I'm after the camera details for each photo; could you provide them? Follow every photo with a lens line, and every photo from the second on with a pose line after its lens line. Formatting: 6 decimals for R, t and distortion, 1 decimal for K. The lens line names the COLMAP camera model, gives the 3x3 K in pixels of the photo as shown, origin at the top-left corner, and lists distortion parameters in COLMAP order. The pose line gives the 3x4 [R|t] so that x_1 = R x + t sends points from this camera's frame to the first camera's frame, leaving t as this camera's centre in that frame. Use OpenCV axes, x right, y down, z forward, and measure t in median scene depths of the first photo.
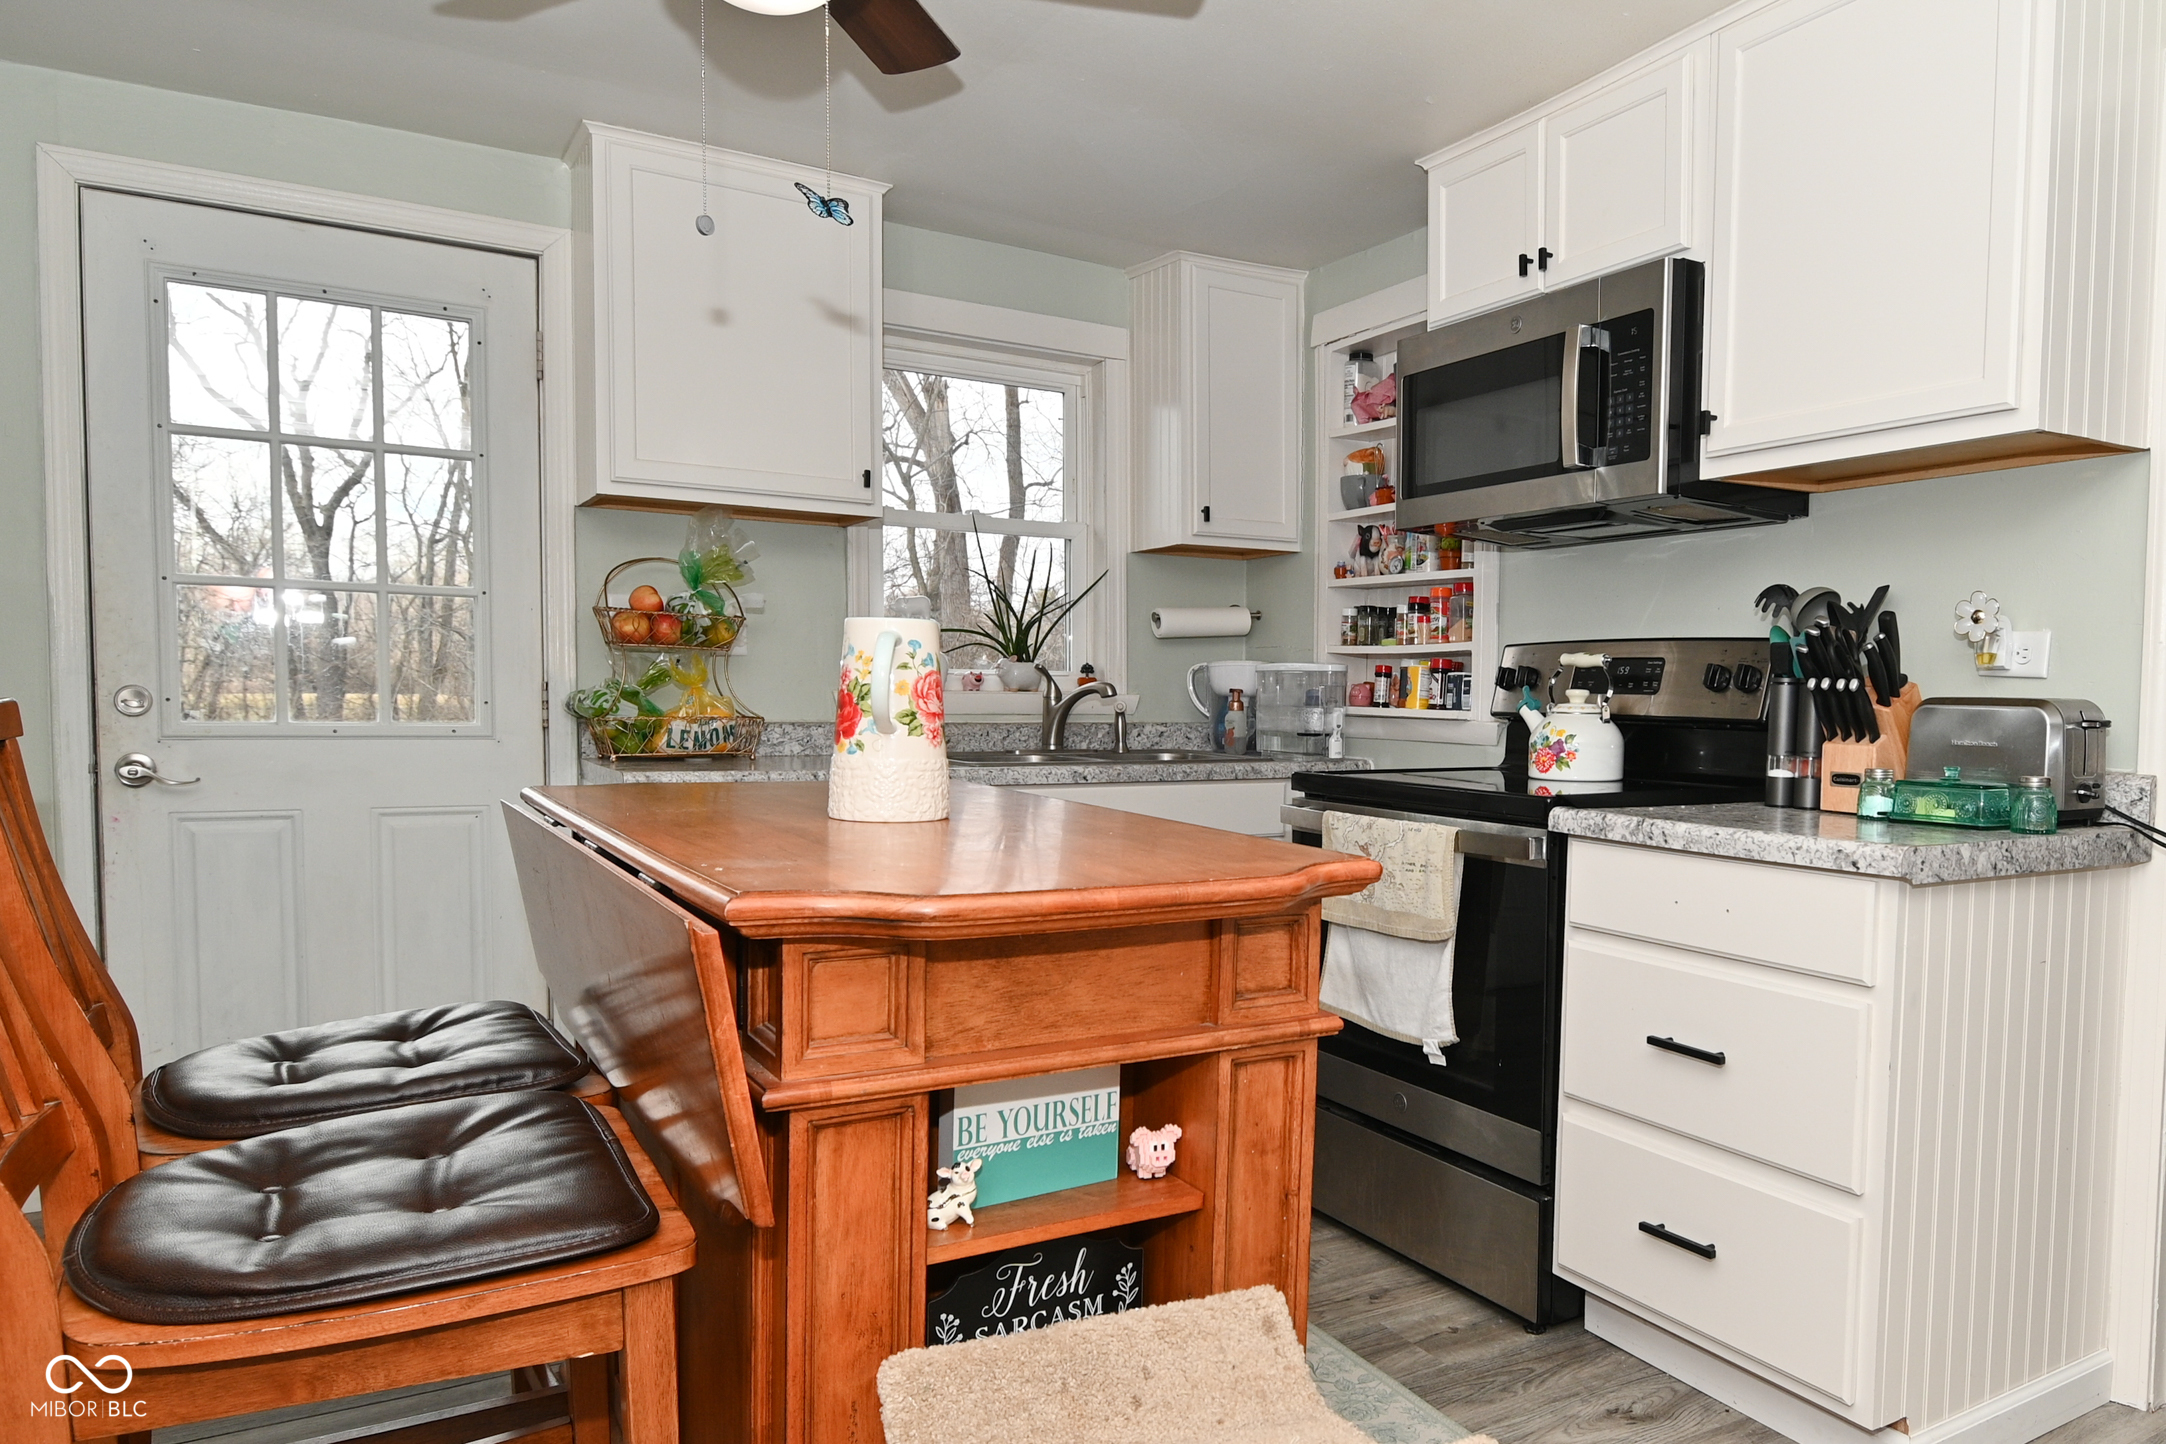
lens RADIAL K [[1444.3, 0, 1311.1], [0, 1444.3, 792.2], [0, 0, 1]] dist [0.025569, -0.044691]
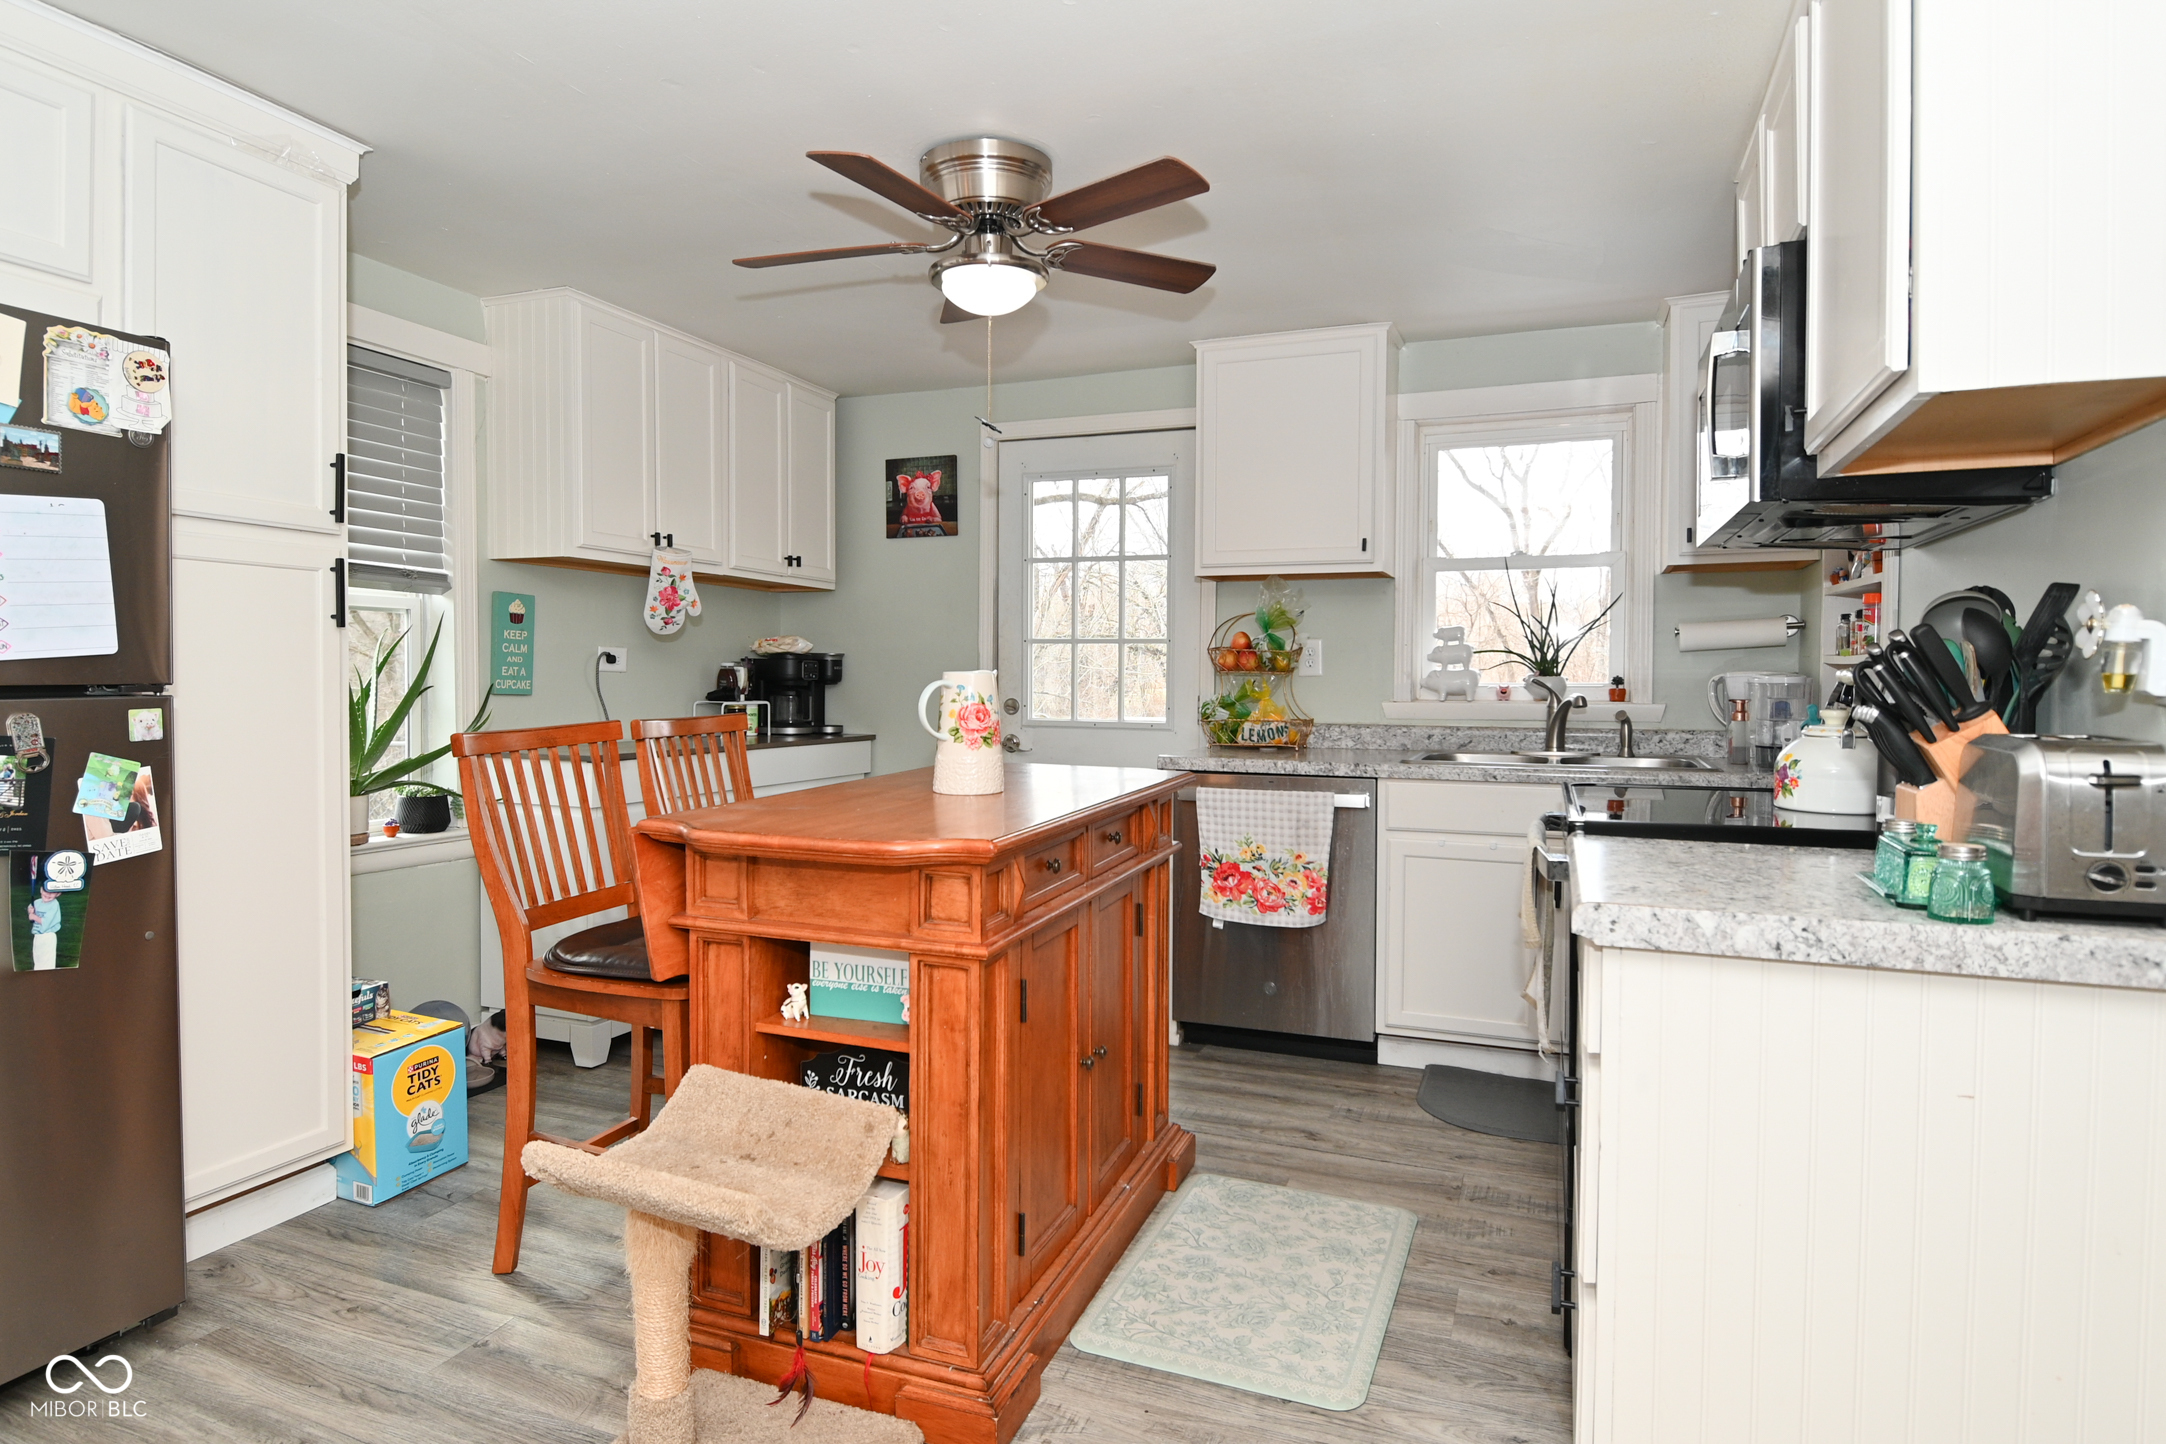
lens RADIAL K [[1191.5, 0, 1088.2], [0, 1191.5, 708.3], [0, 0, 1]] dist [0.018435, -0.024638]
pose [[0.572640, 0.010865, -0.819735, 0.613344], [-0.051432, 0.998419, -0.022695, -0.036421], [0.818192, 0.055157, 0.572293, 0.225518]]
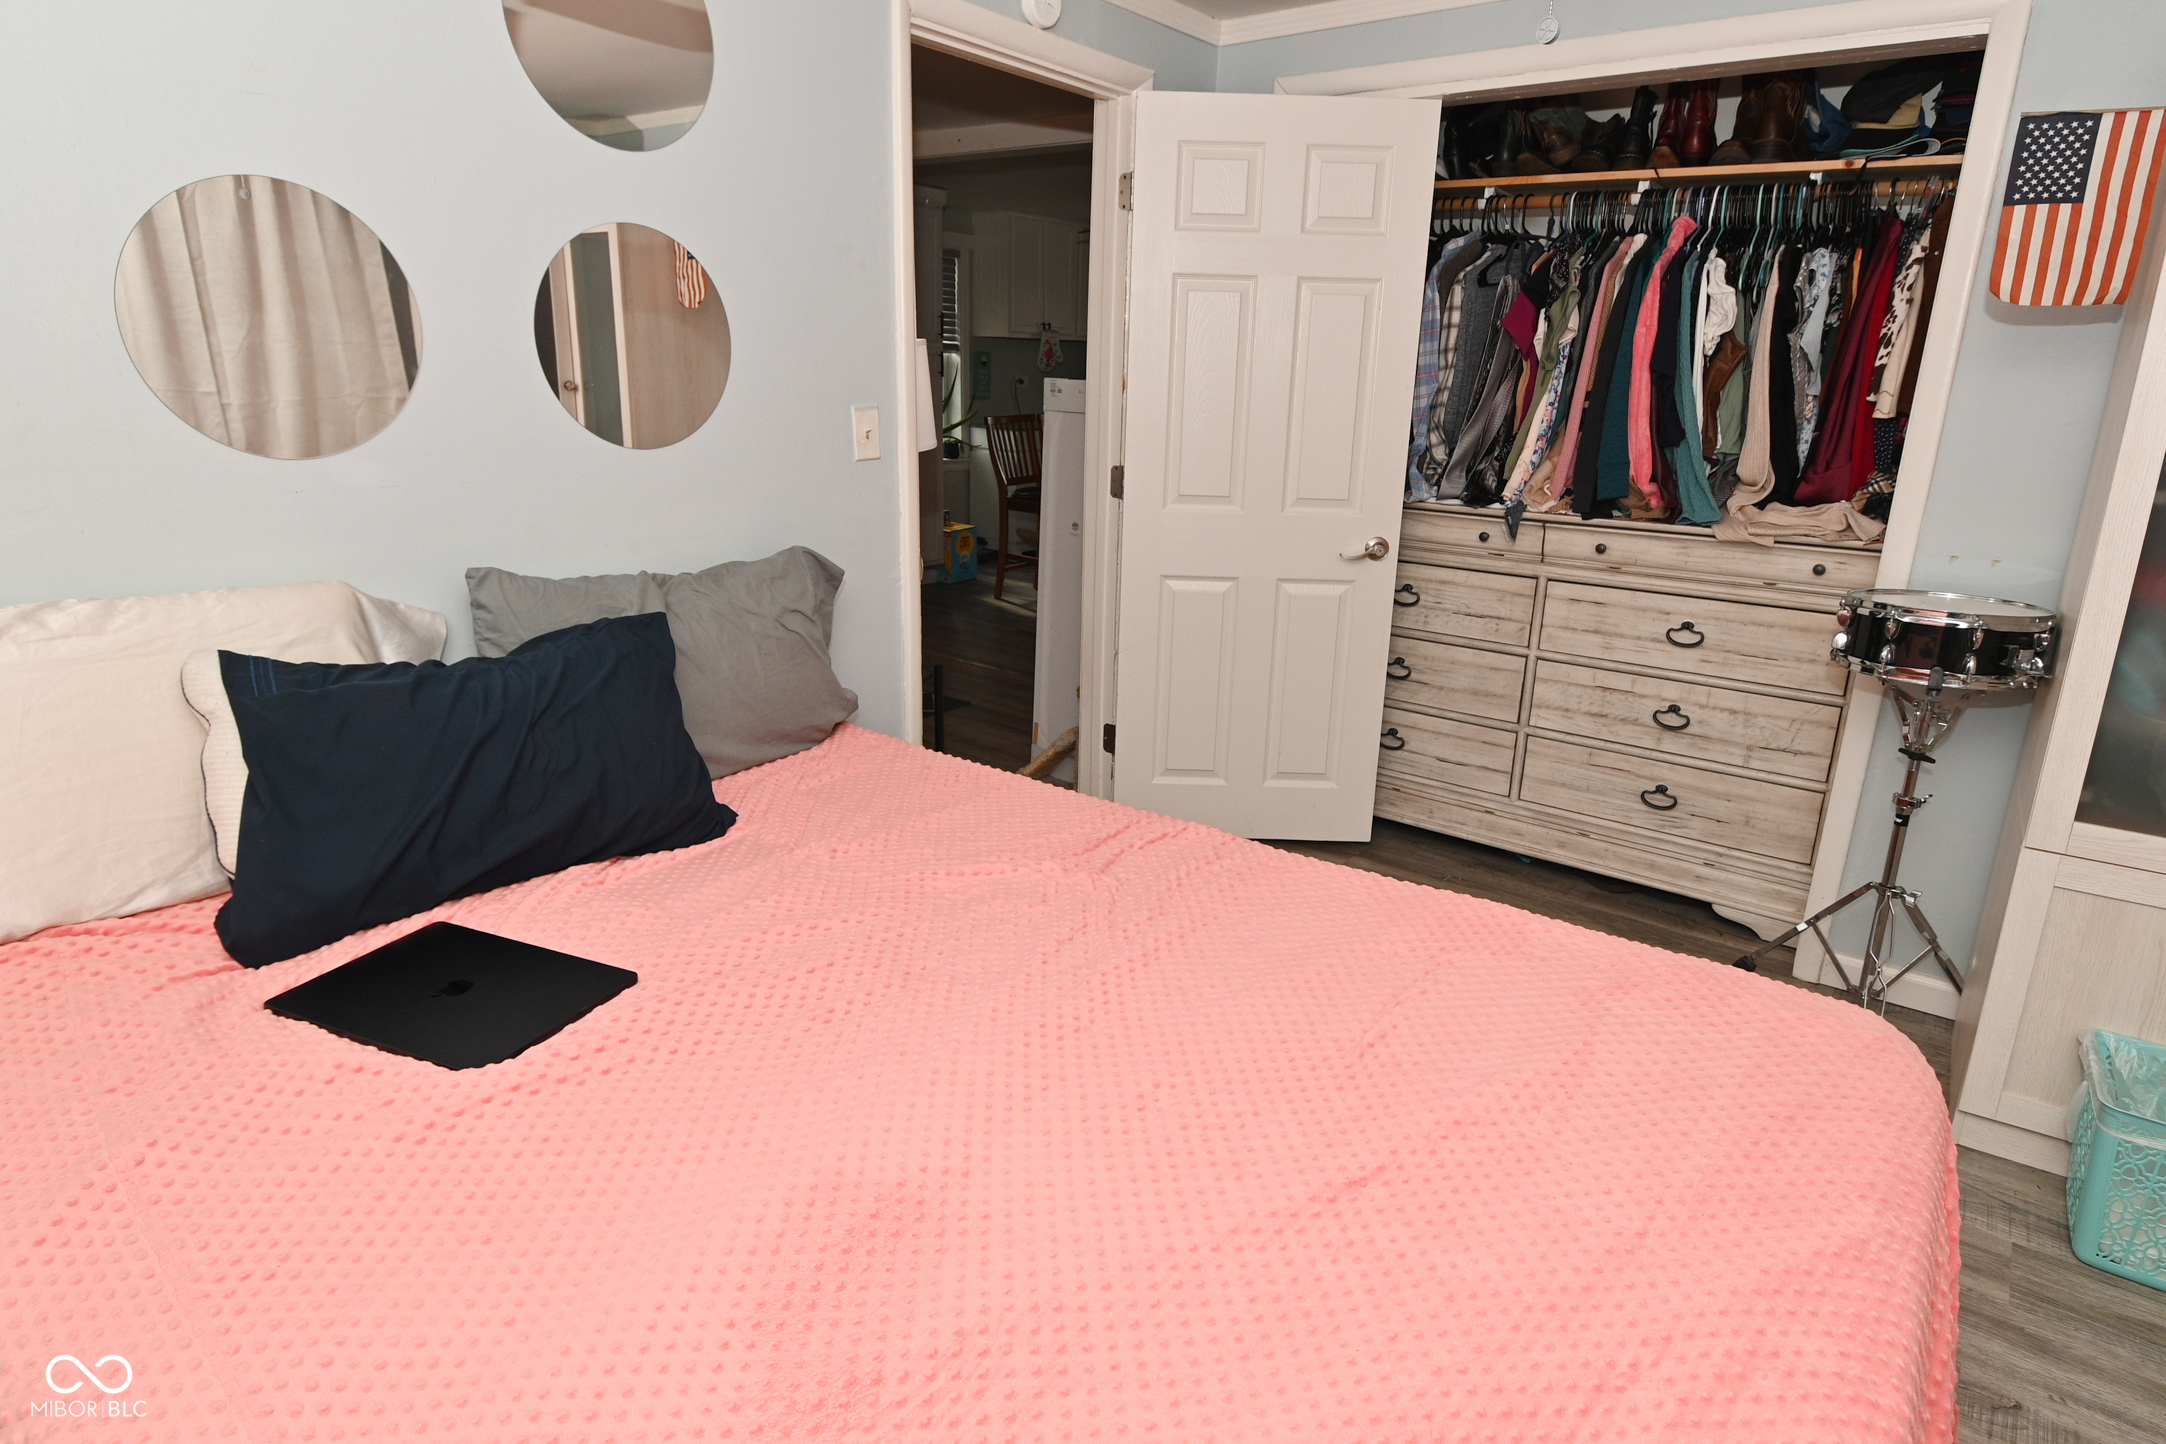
lens RADIAL K [[1211.0, 0, 1093.3], [0, 1211.0, 710.4], [0, 0, 1]] dist [0.018391, -0.024050]
pose [[0.320988, 0.256078, -0.911806, 2.319830], [-0.087605, 0.966653, 0.240641, -0.051767], [0.943023, 0.002636, 0.332718, -0.319422]]
